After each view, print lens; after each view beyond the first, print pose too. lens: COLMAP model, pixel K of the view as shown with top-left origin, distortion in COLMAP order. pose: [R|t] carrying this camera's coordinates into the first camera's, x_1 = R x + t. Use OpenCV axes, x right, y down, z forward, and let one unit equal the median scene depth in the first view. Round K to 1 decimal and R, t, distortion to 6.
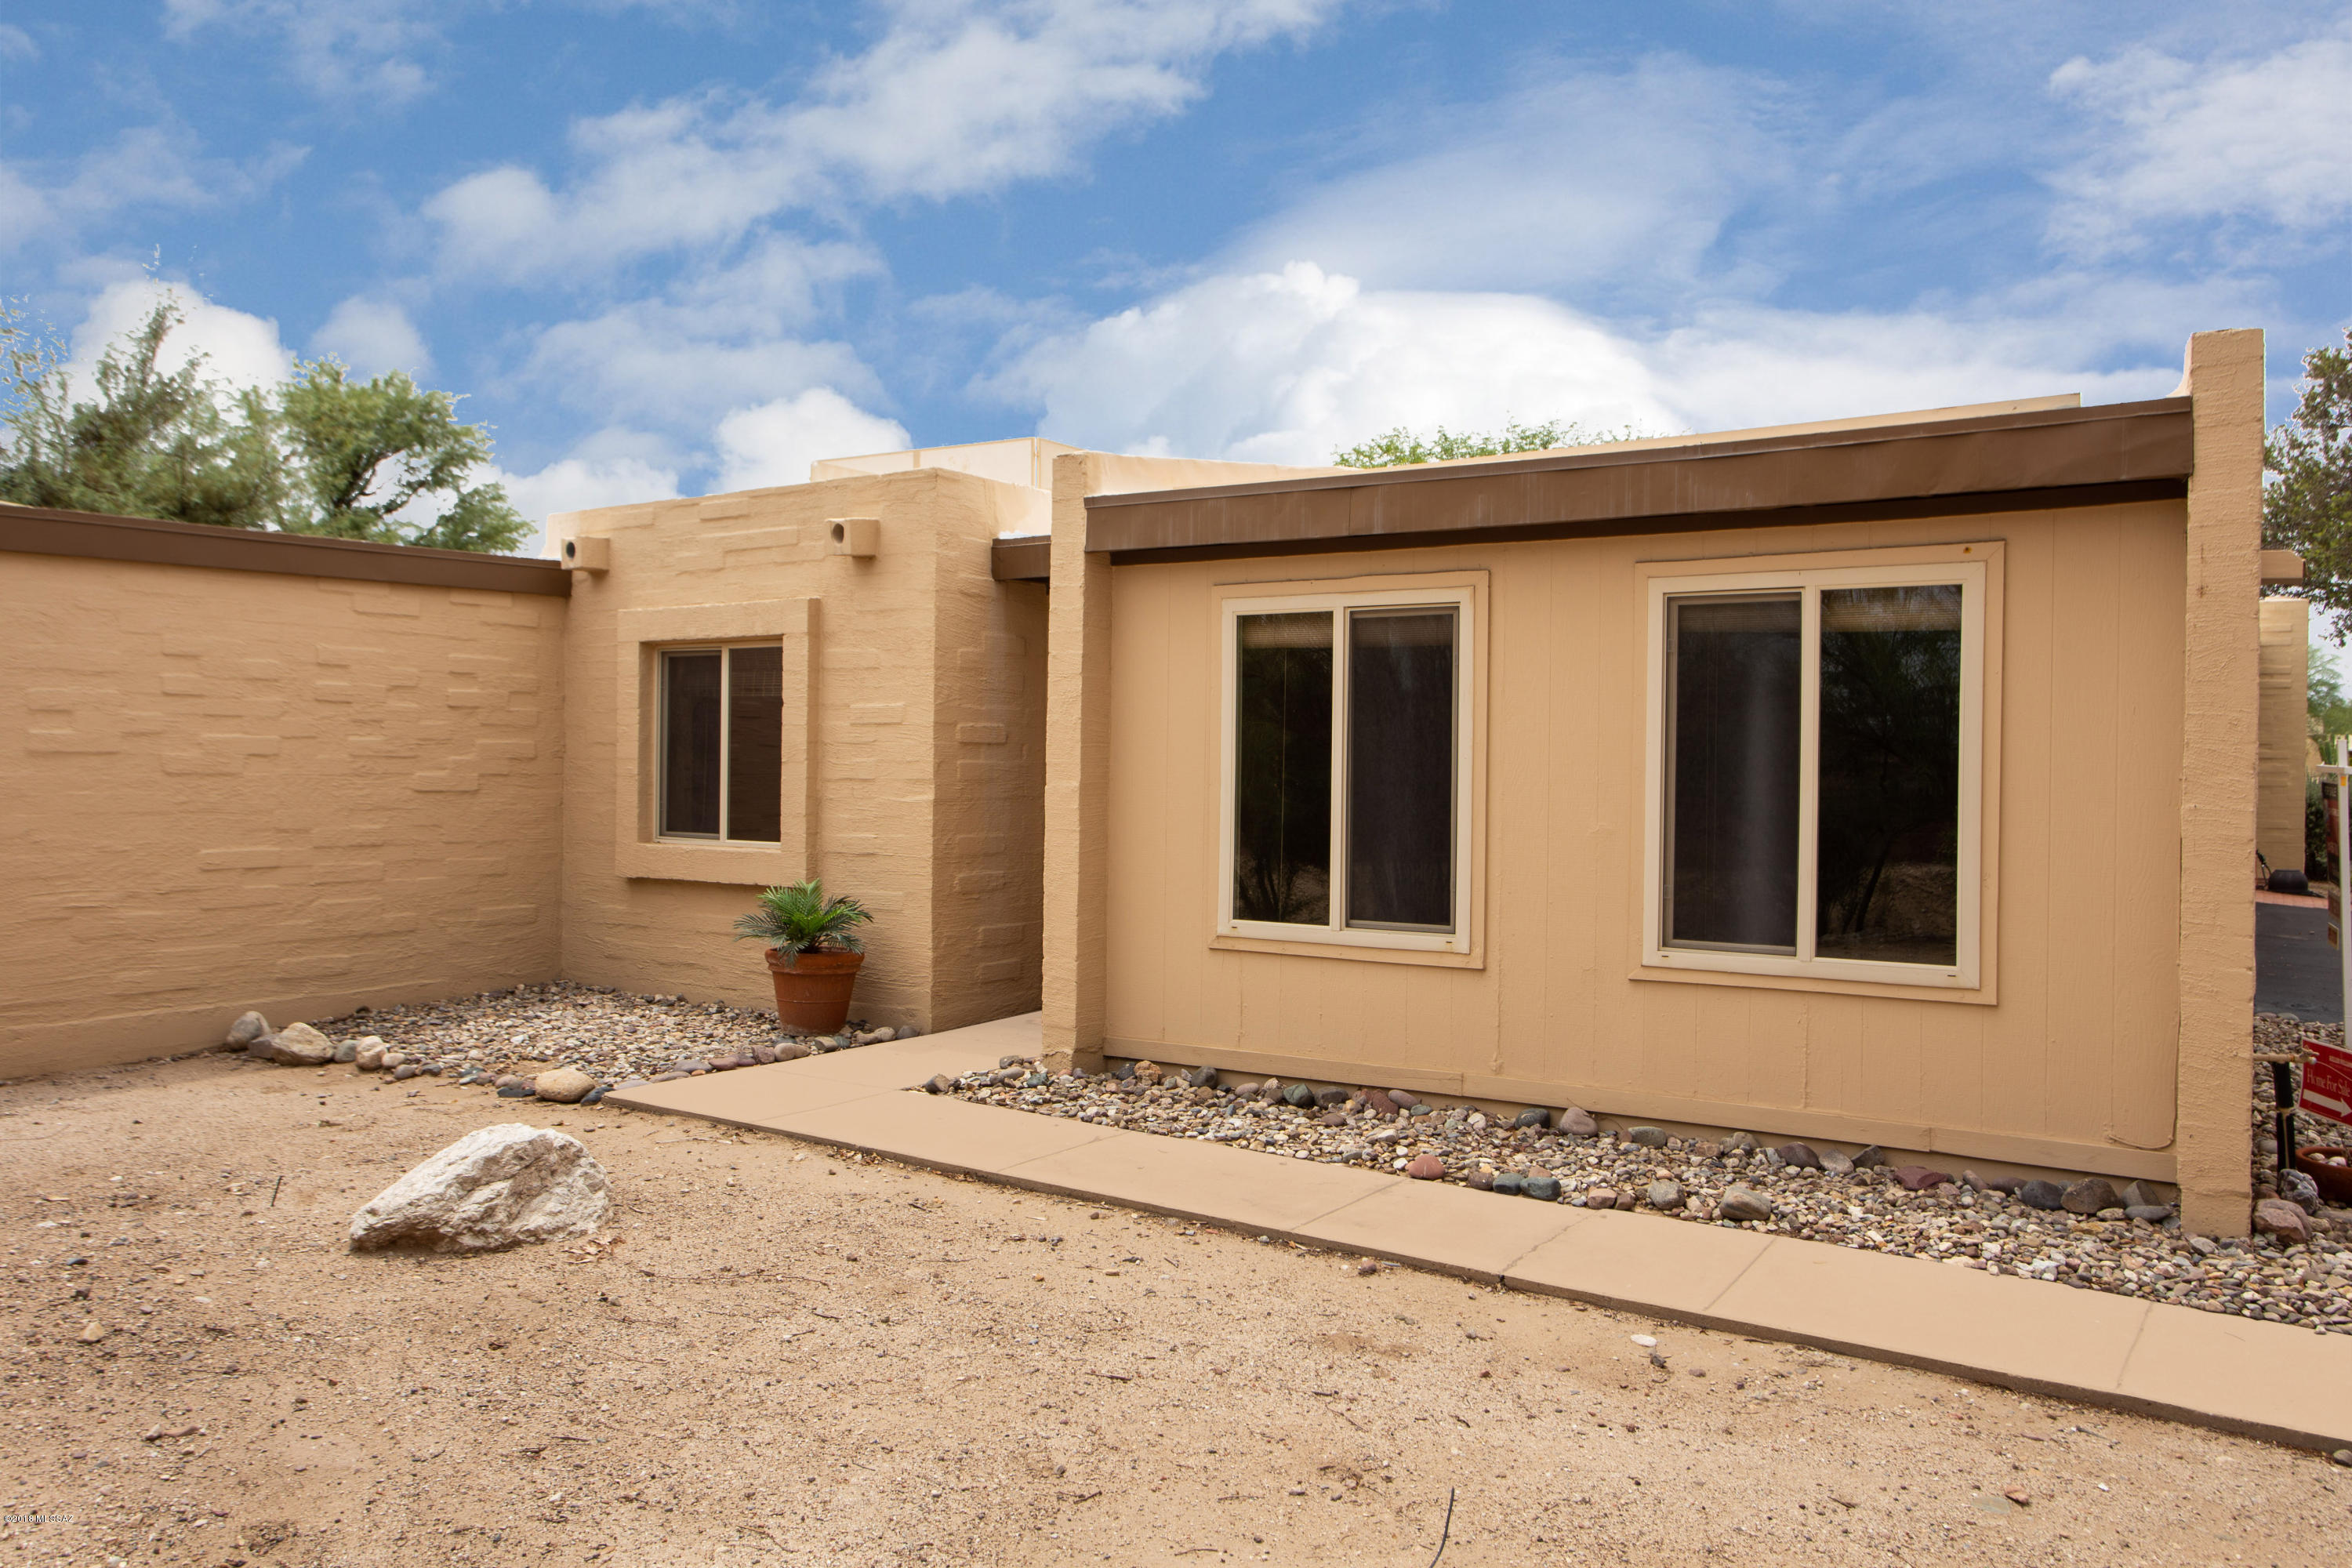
lens RADIAL K [[1705.7, 0, 1175.5], [0, 1705.7, 758.5], [0, 0, 1]] dist [-0.052821, 0.078275]
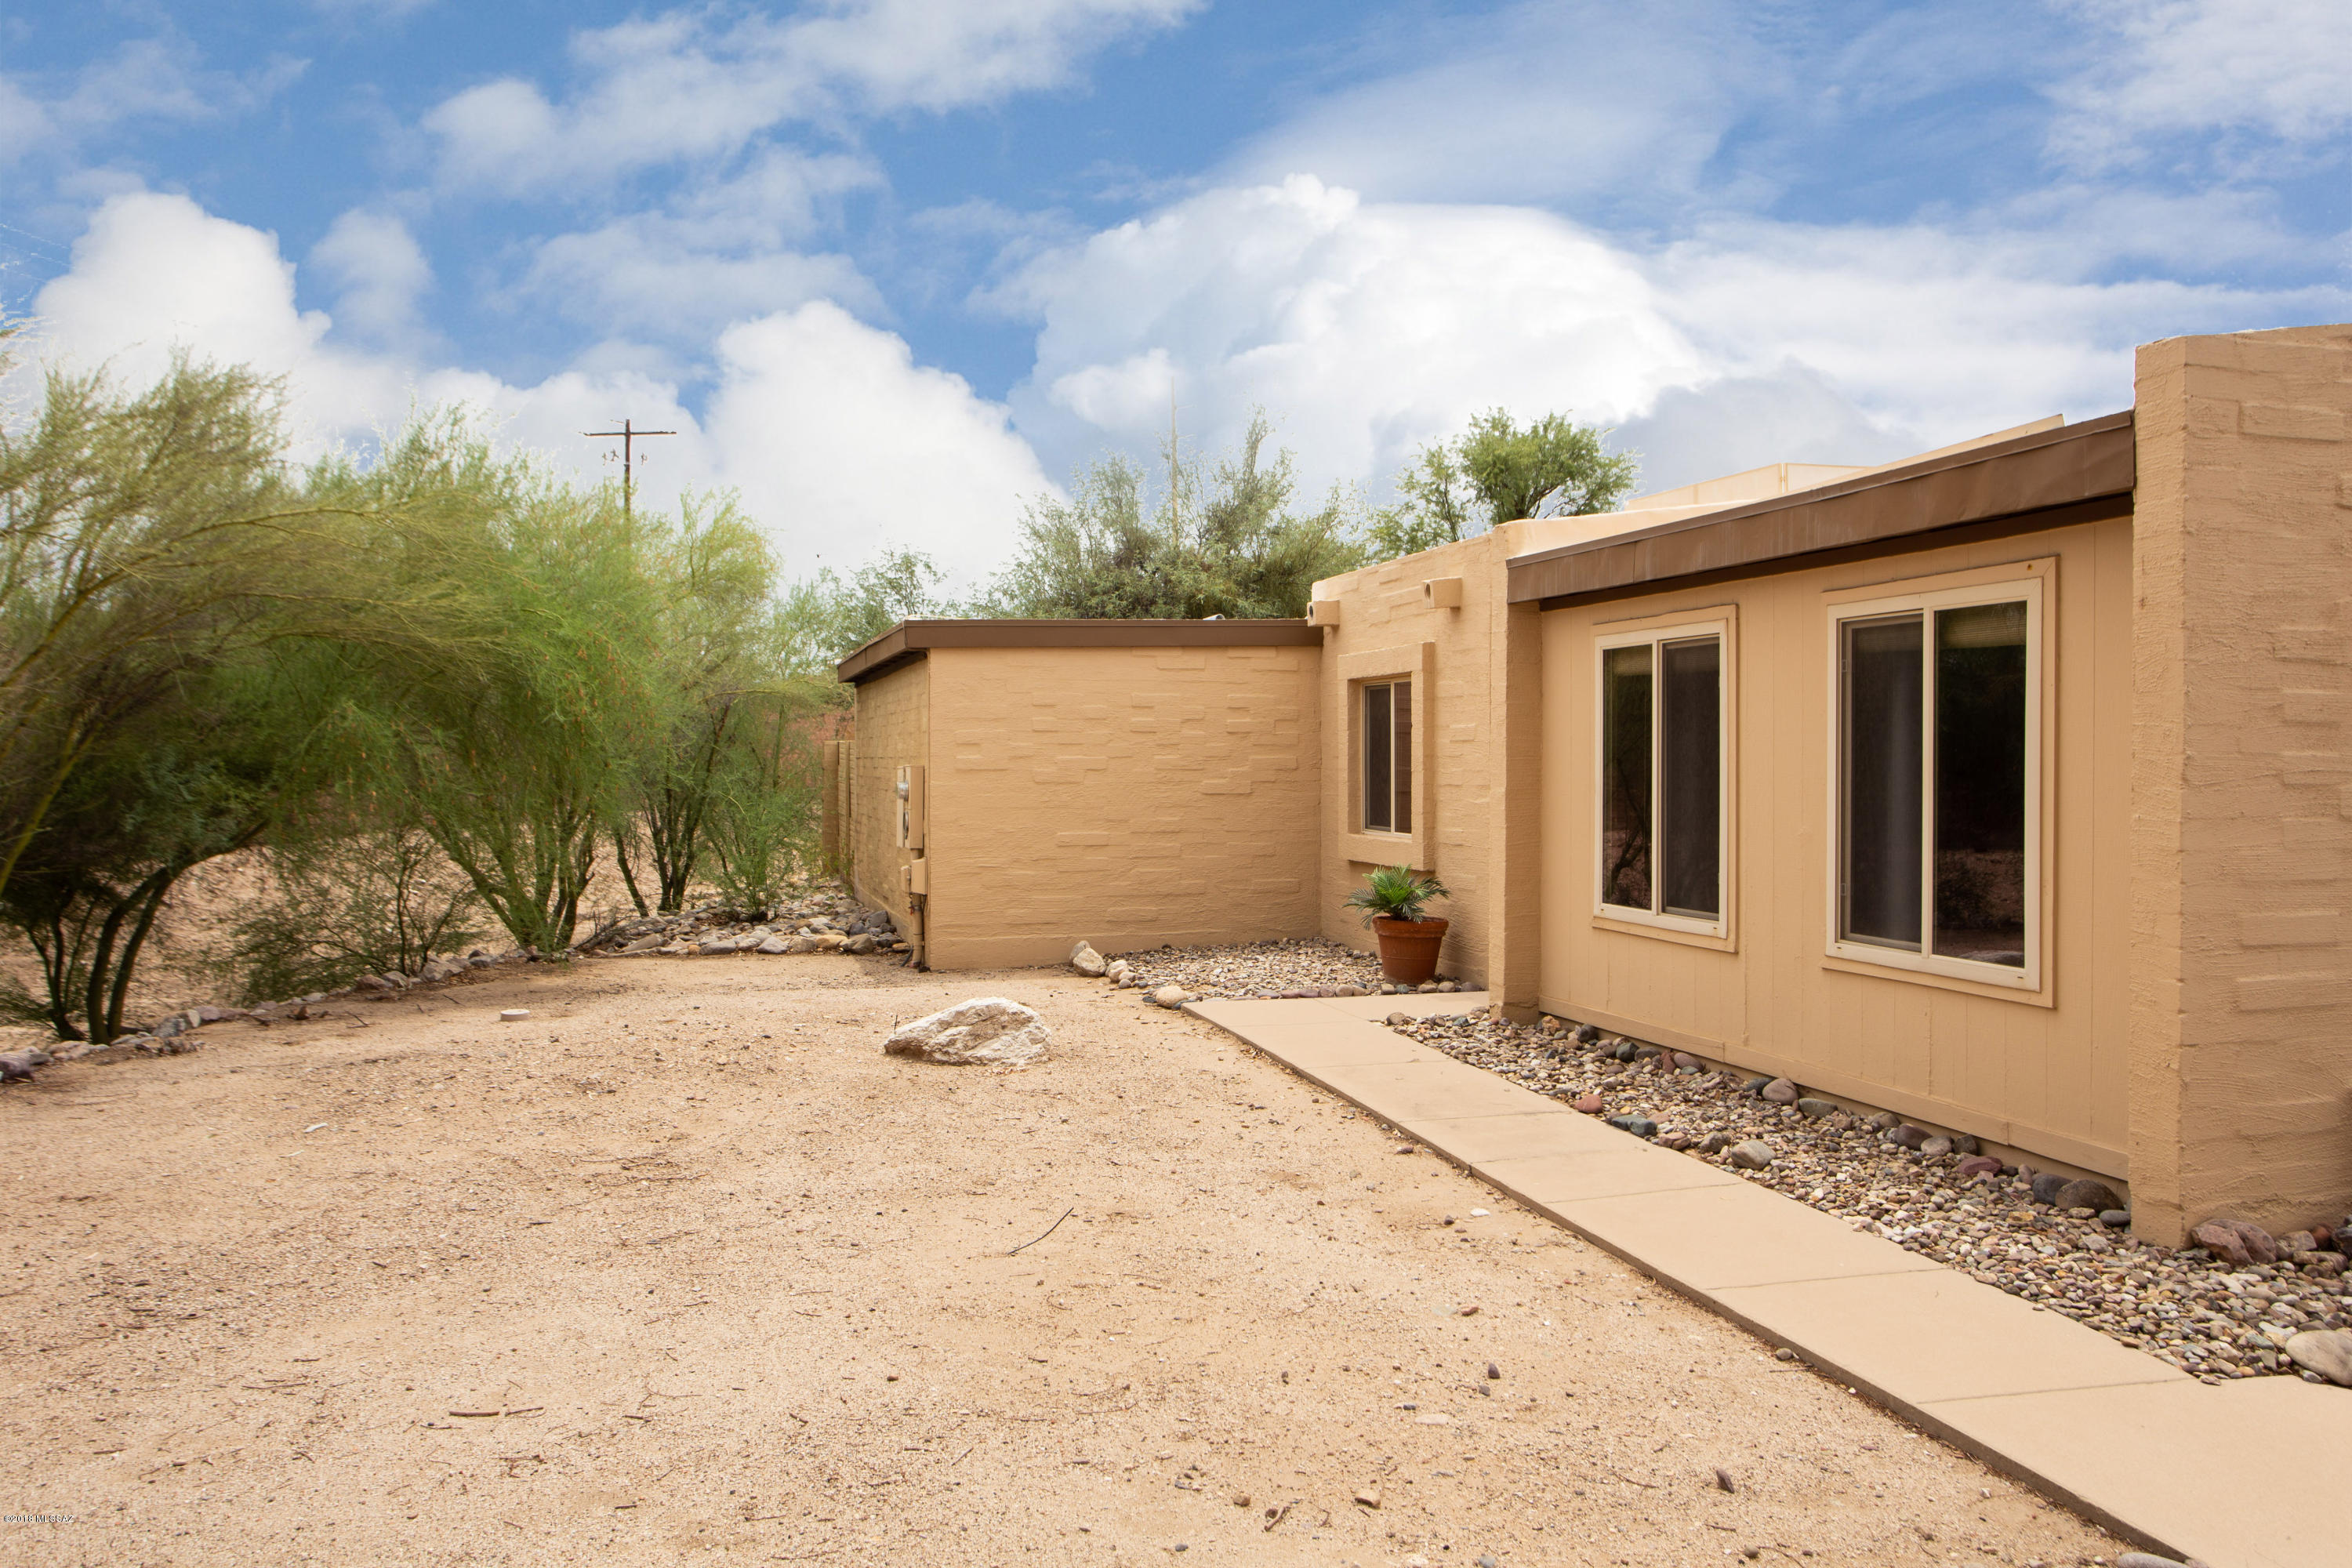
lens RADIAL K [[1705.7, 0, 1175.5], [0, 1705.7, 758.5], [0, 0, 1]] dist [-0.052821, 0.078275]
pose [[0.751935, -0.011502, -0.659137, 0.618925], [0.012557, 0.999916, -0.003124, -0.007720], [0.659118, -0.005927, 0.752016, -0.100864]]
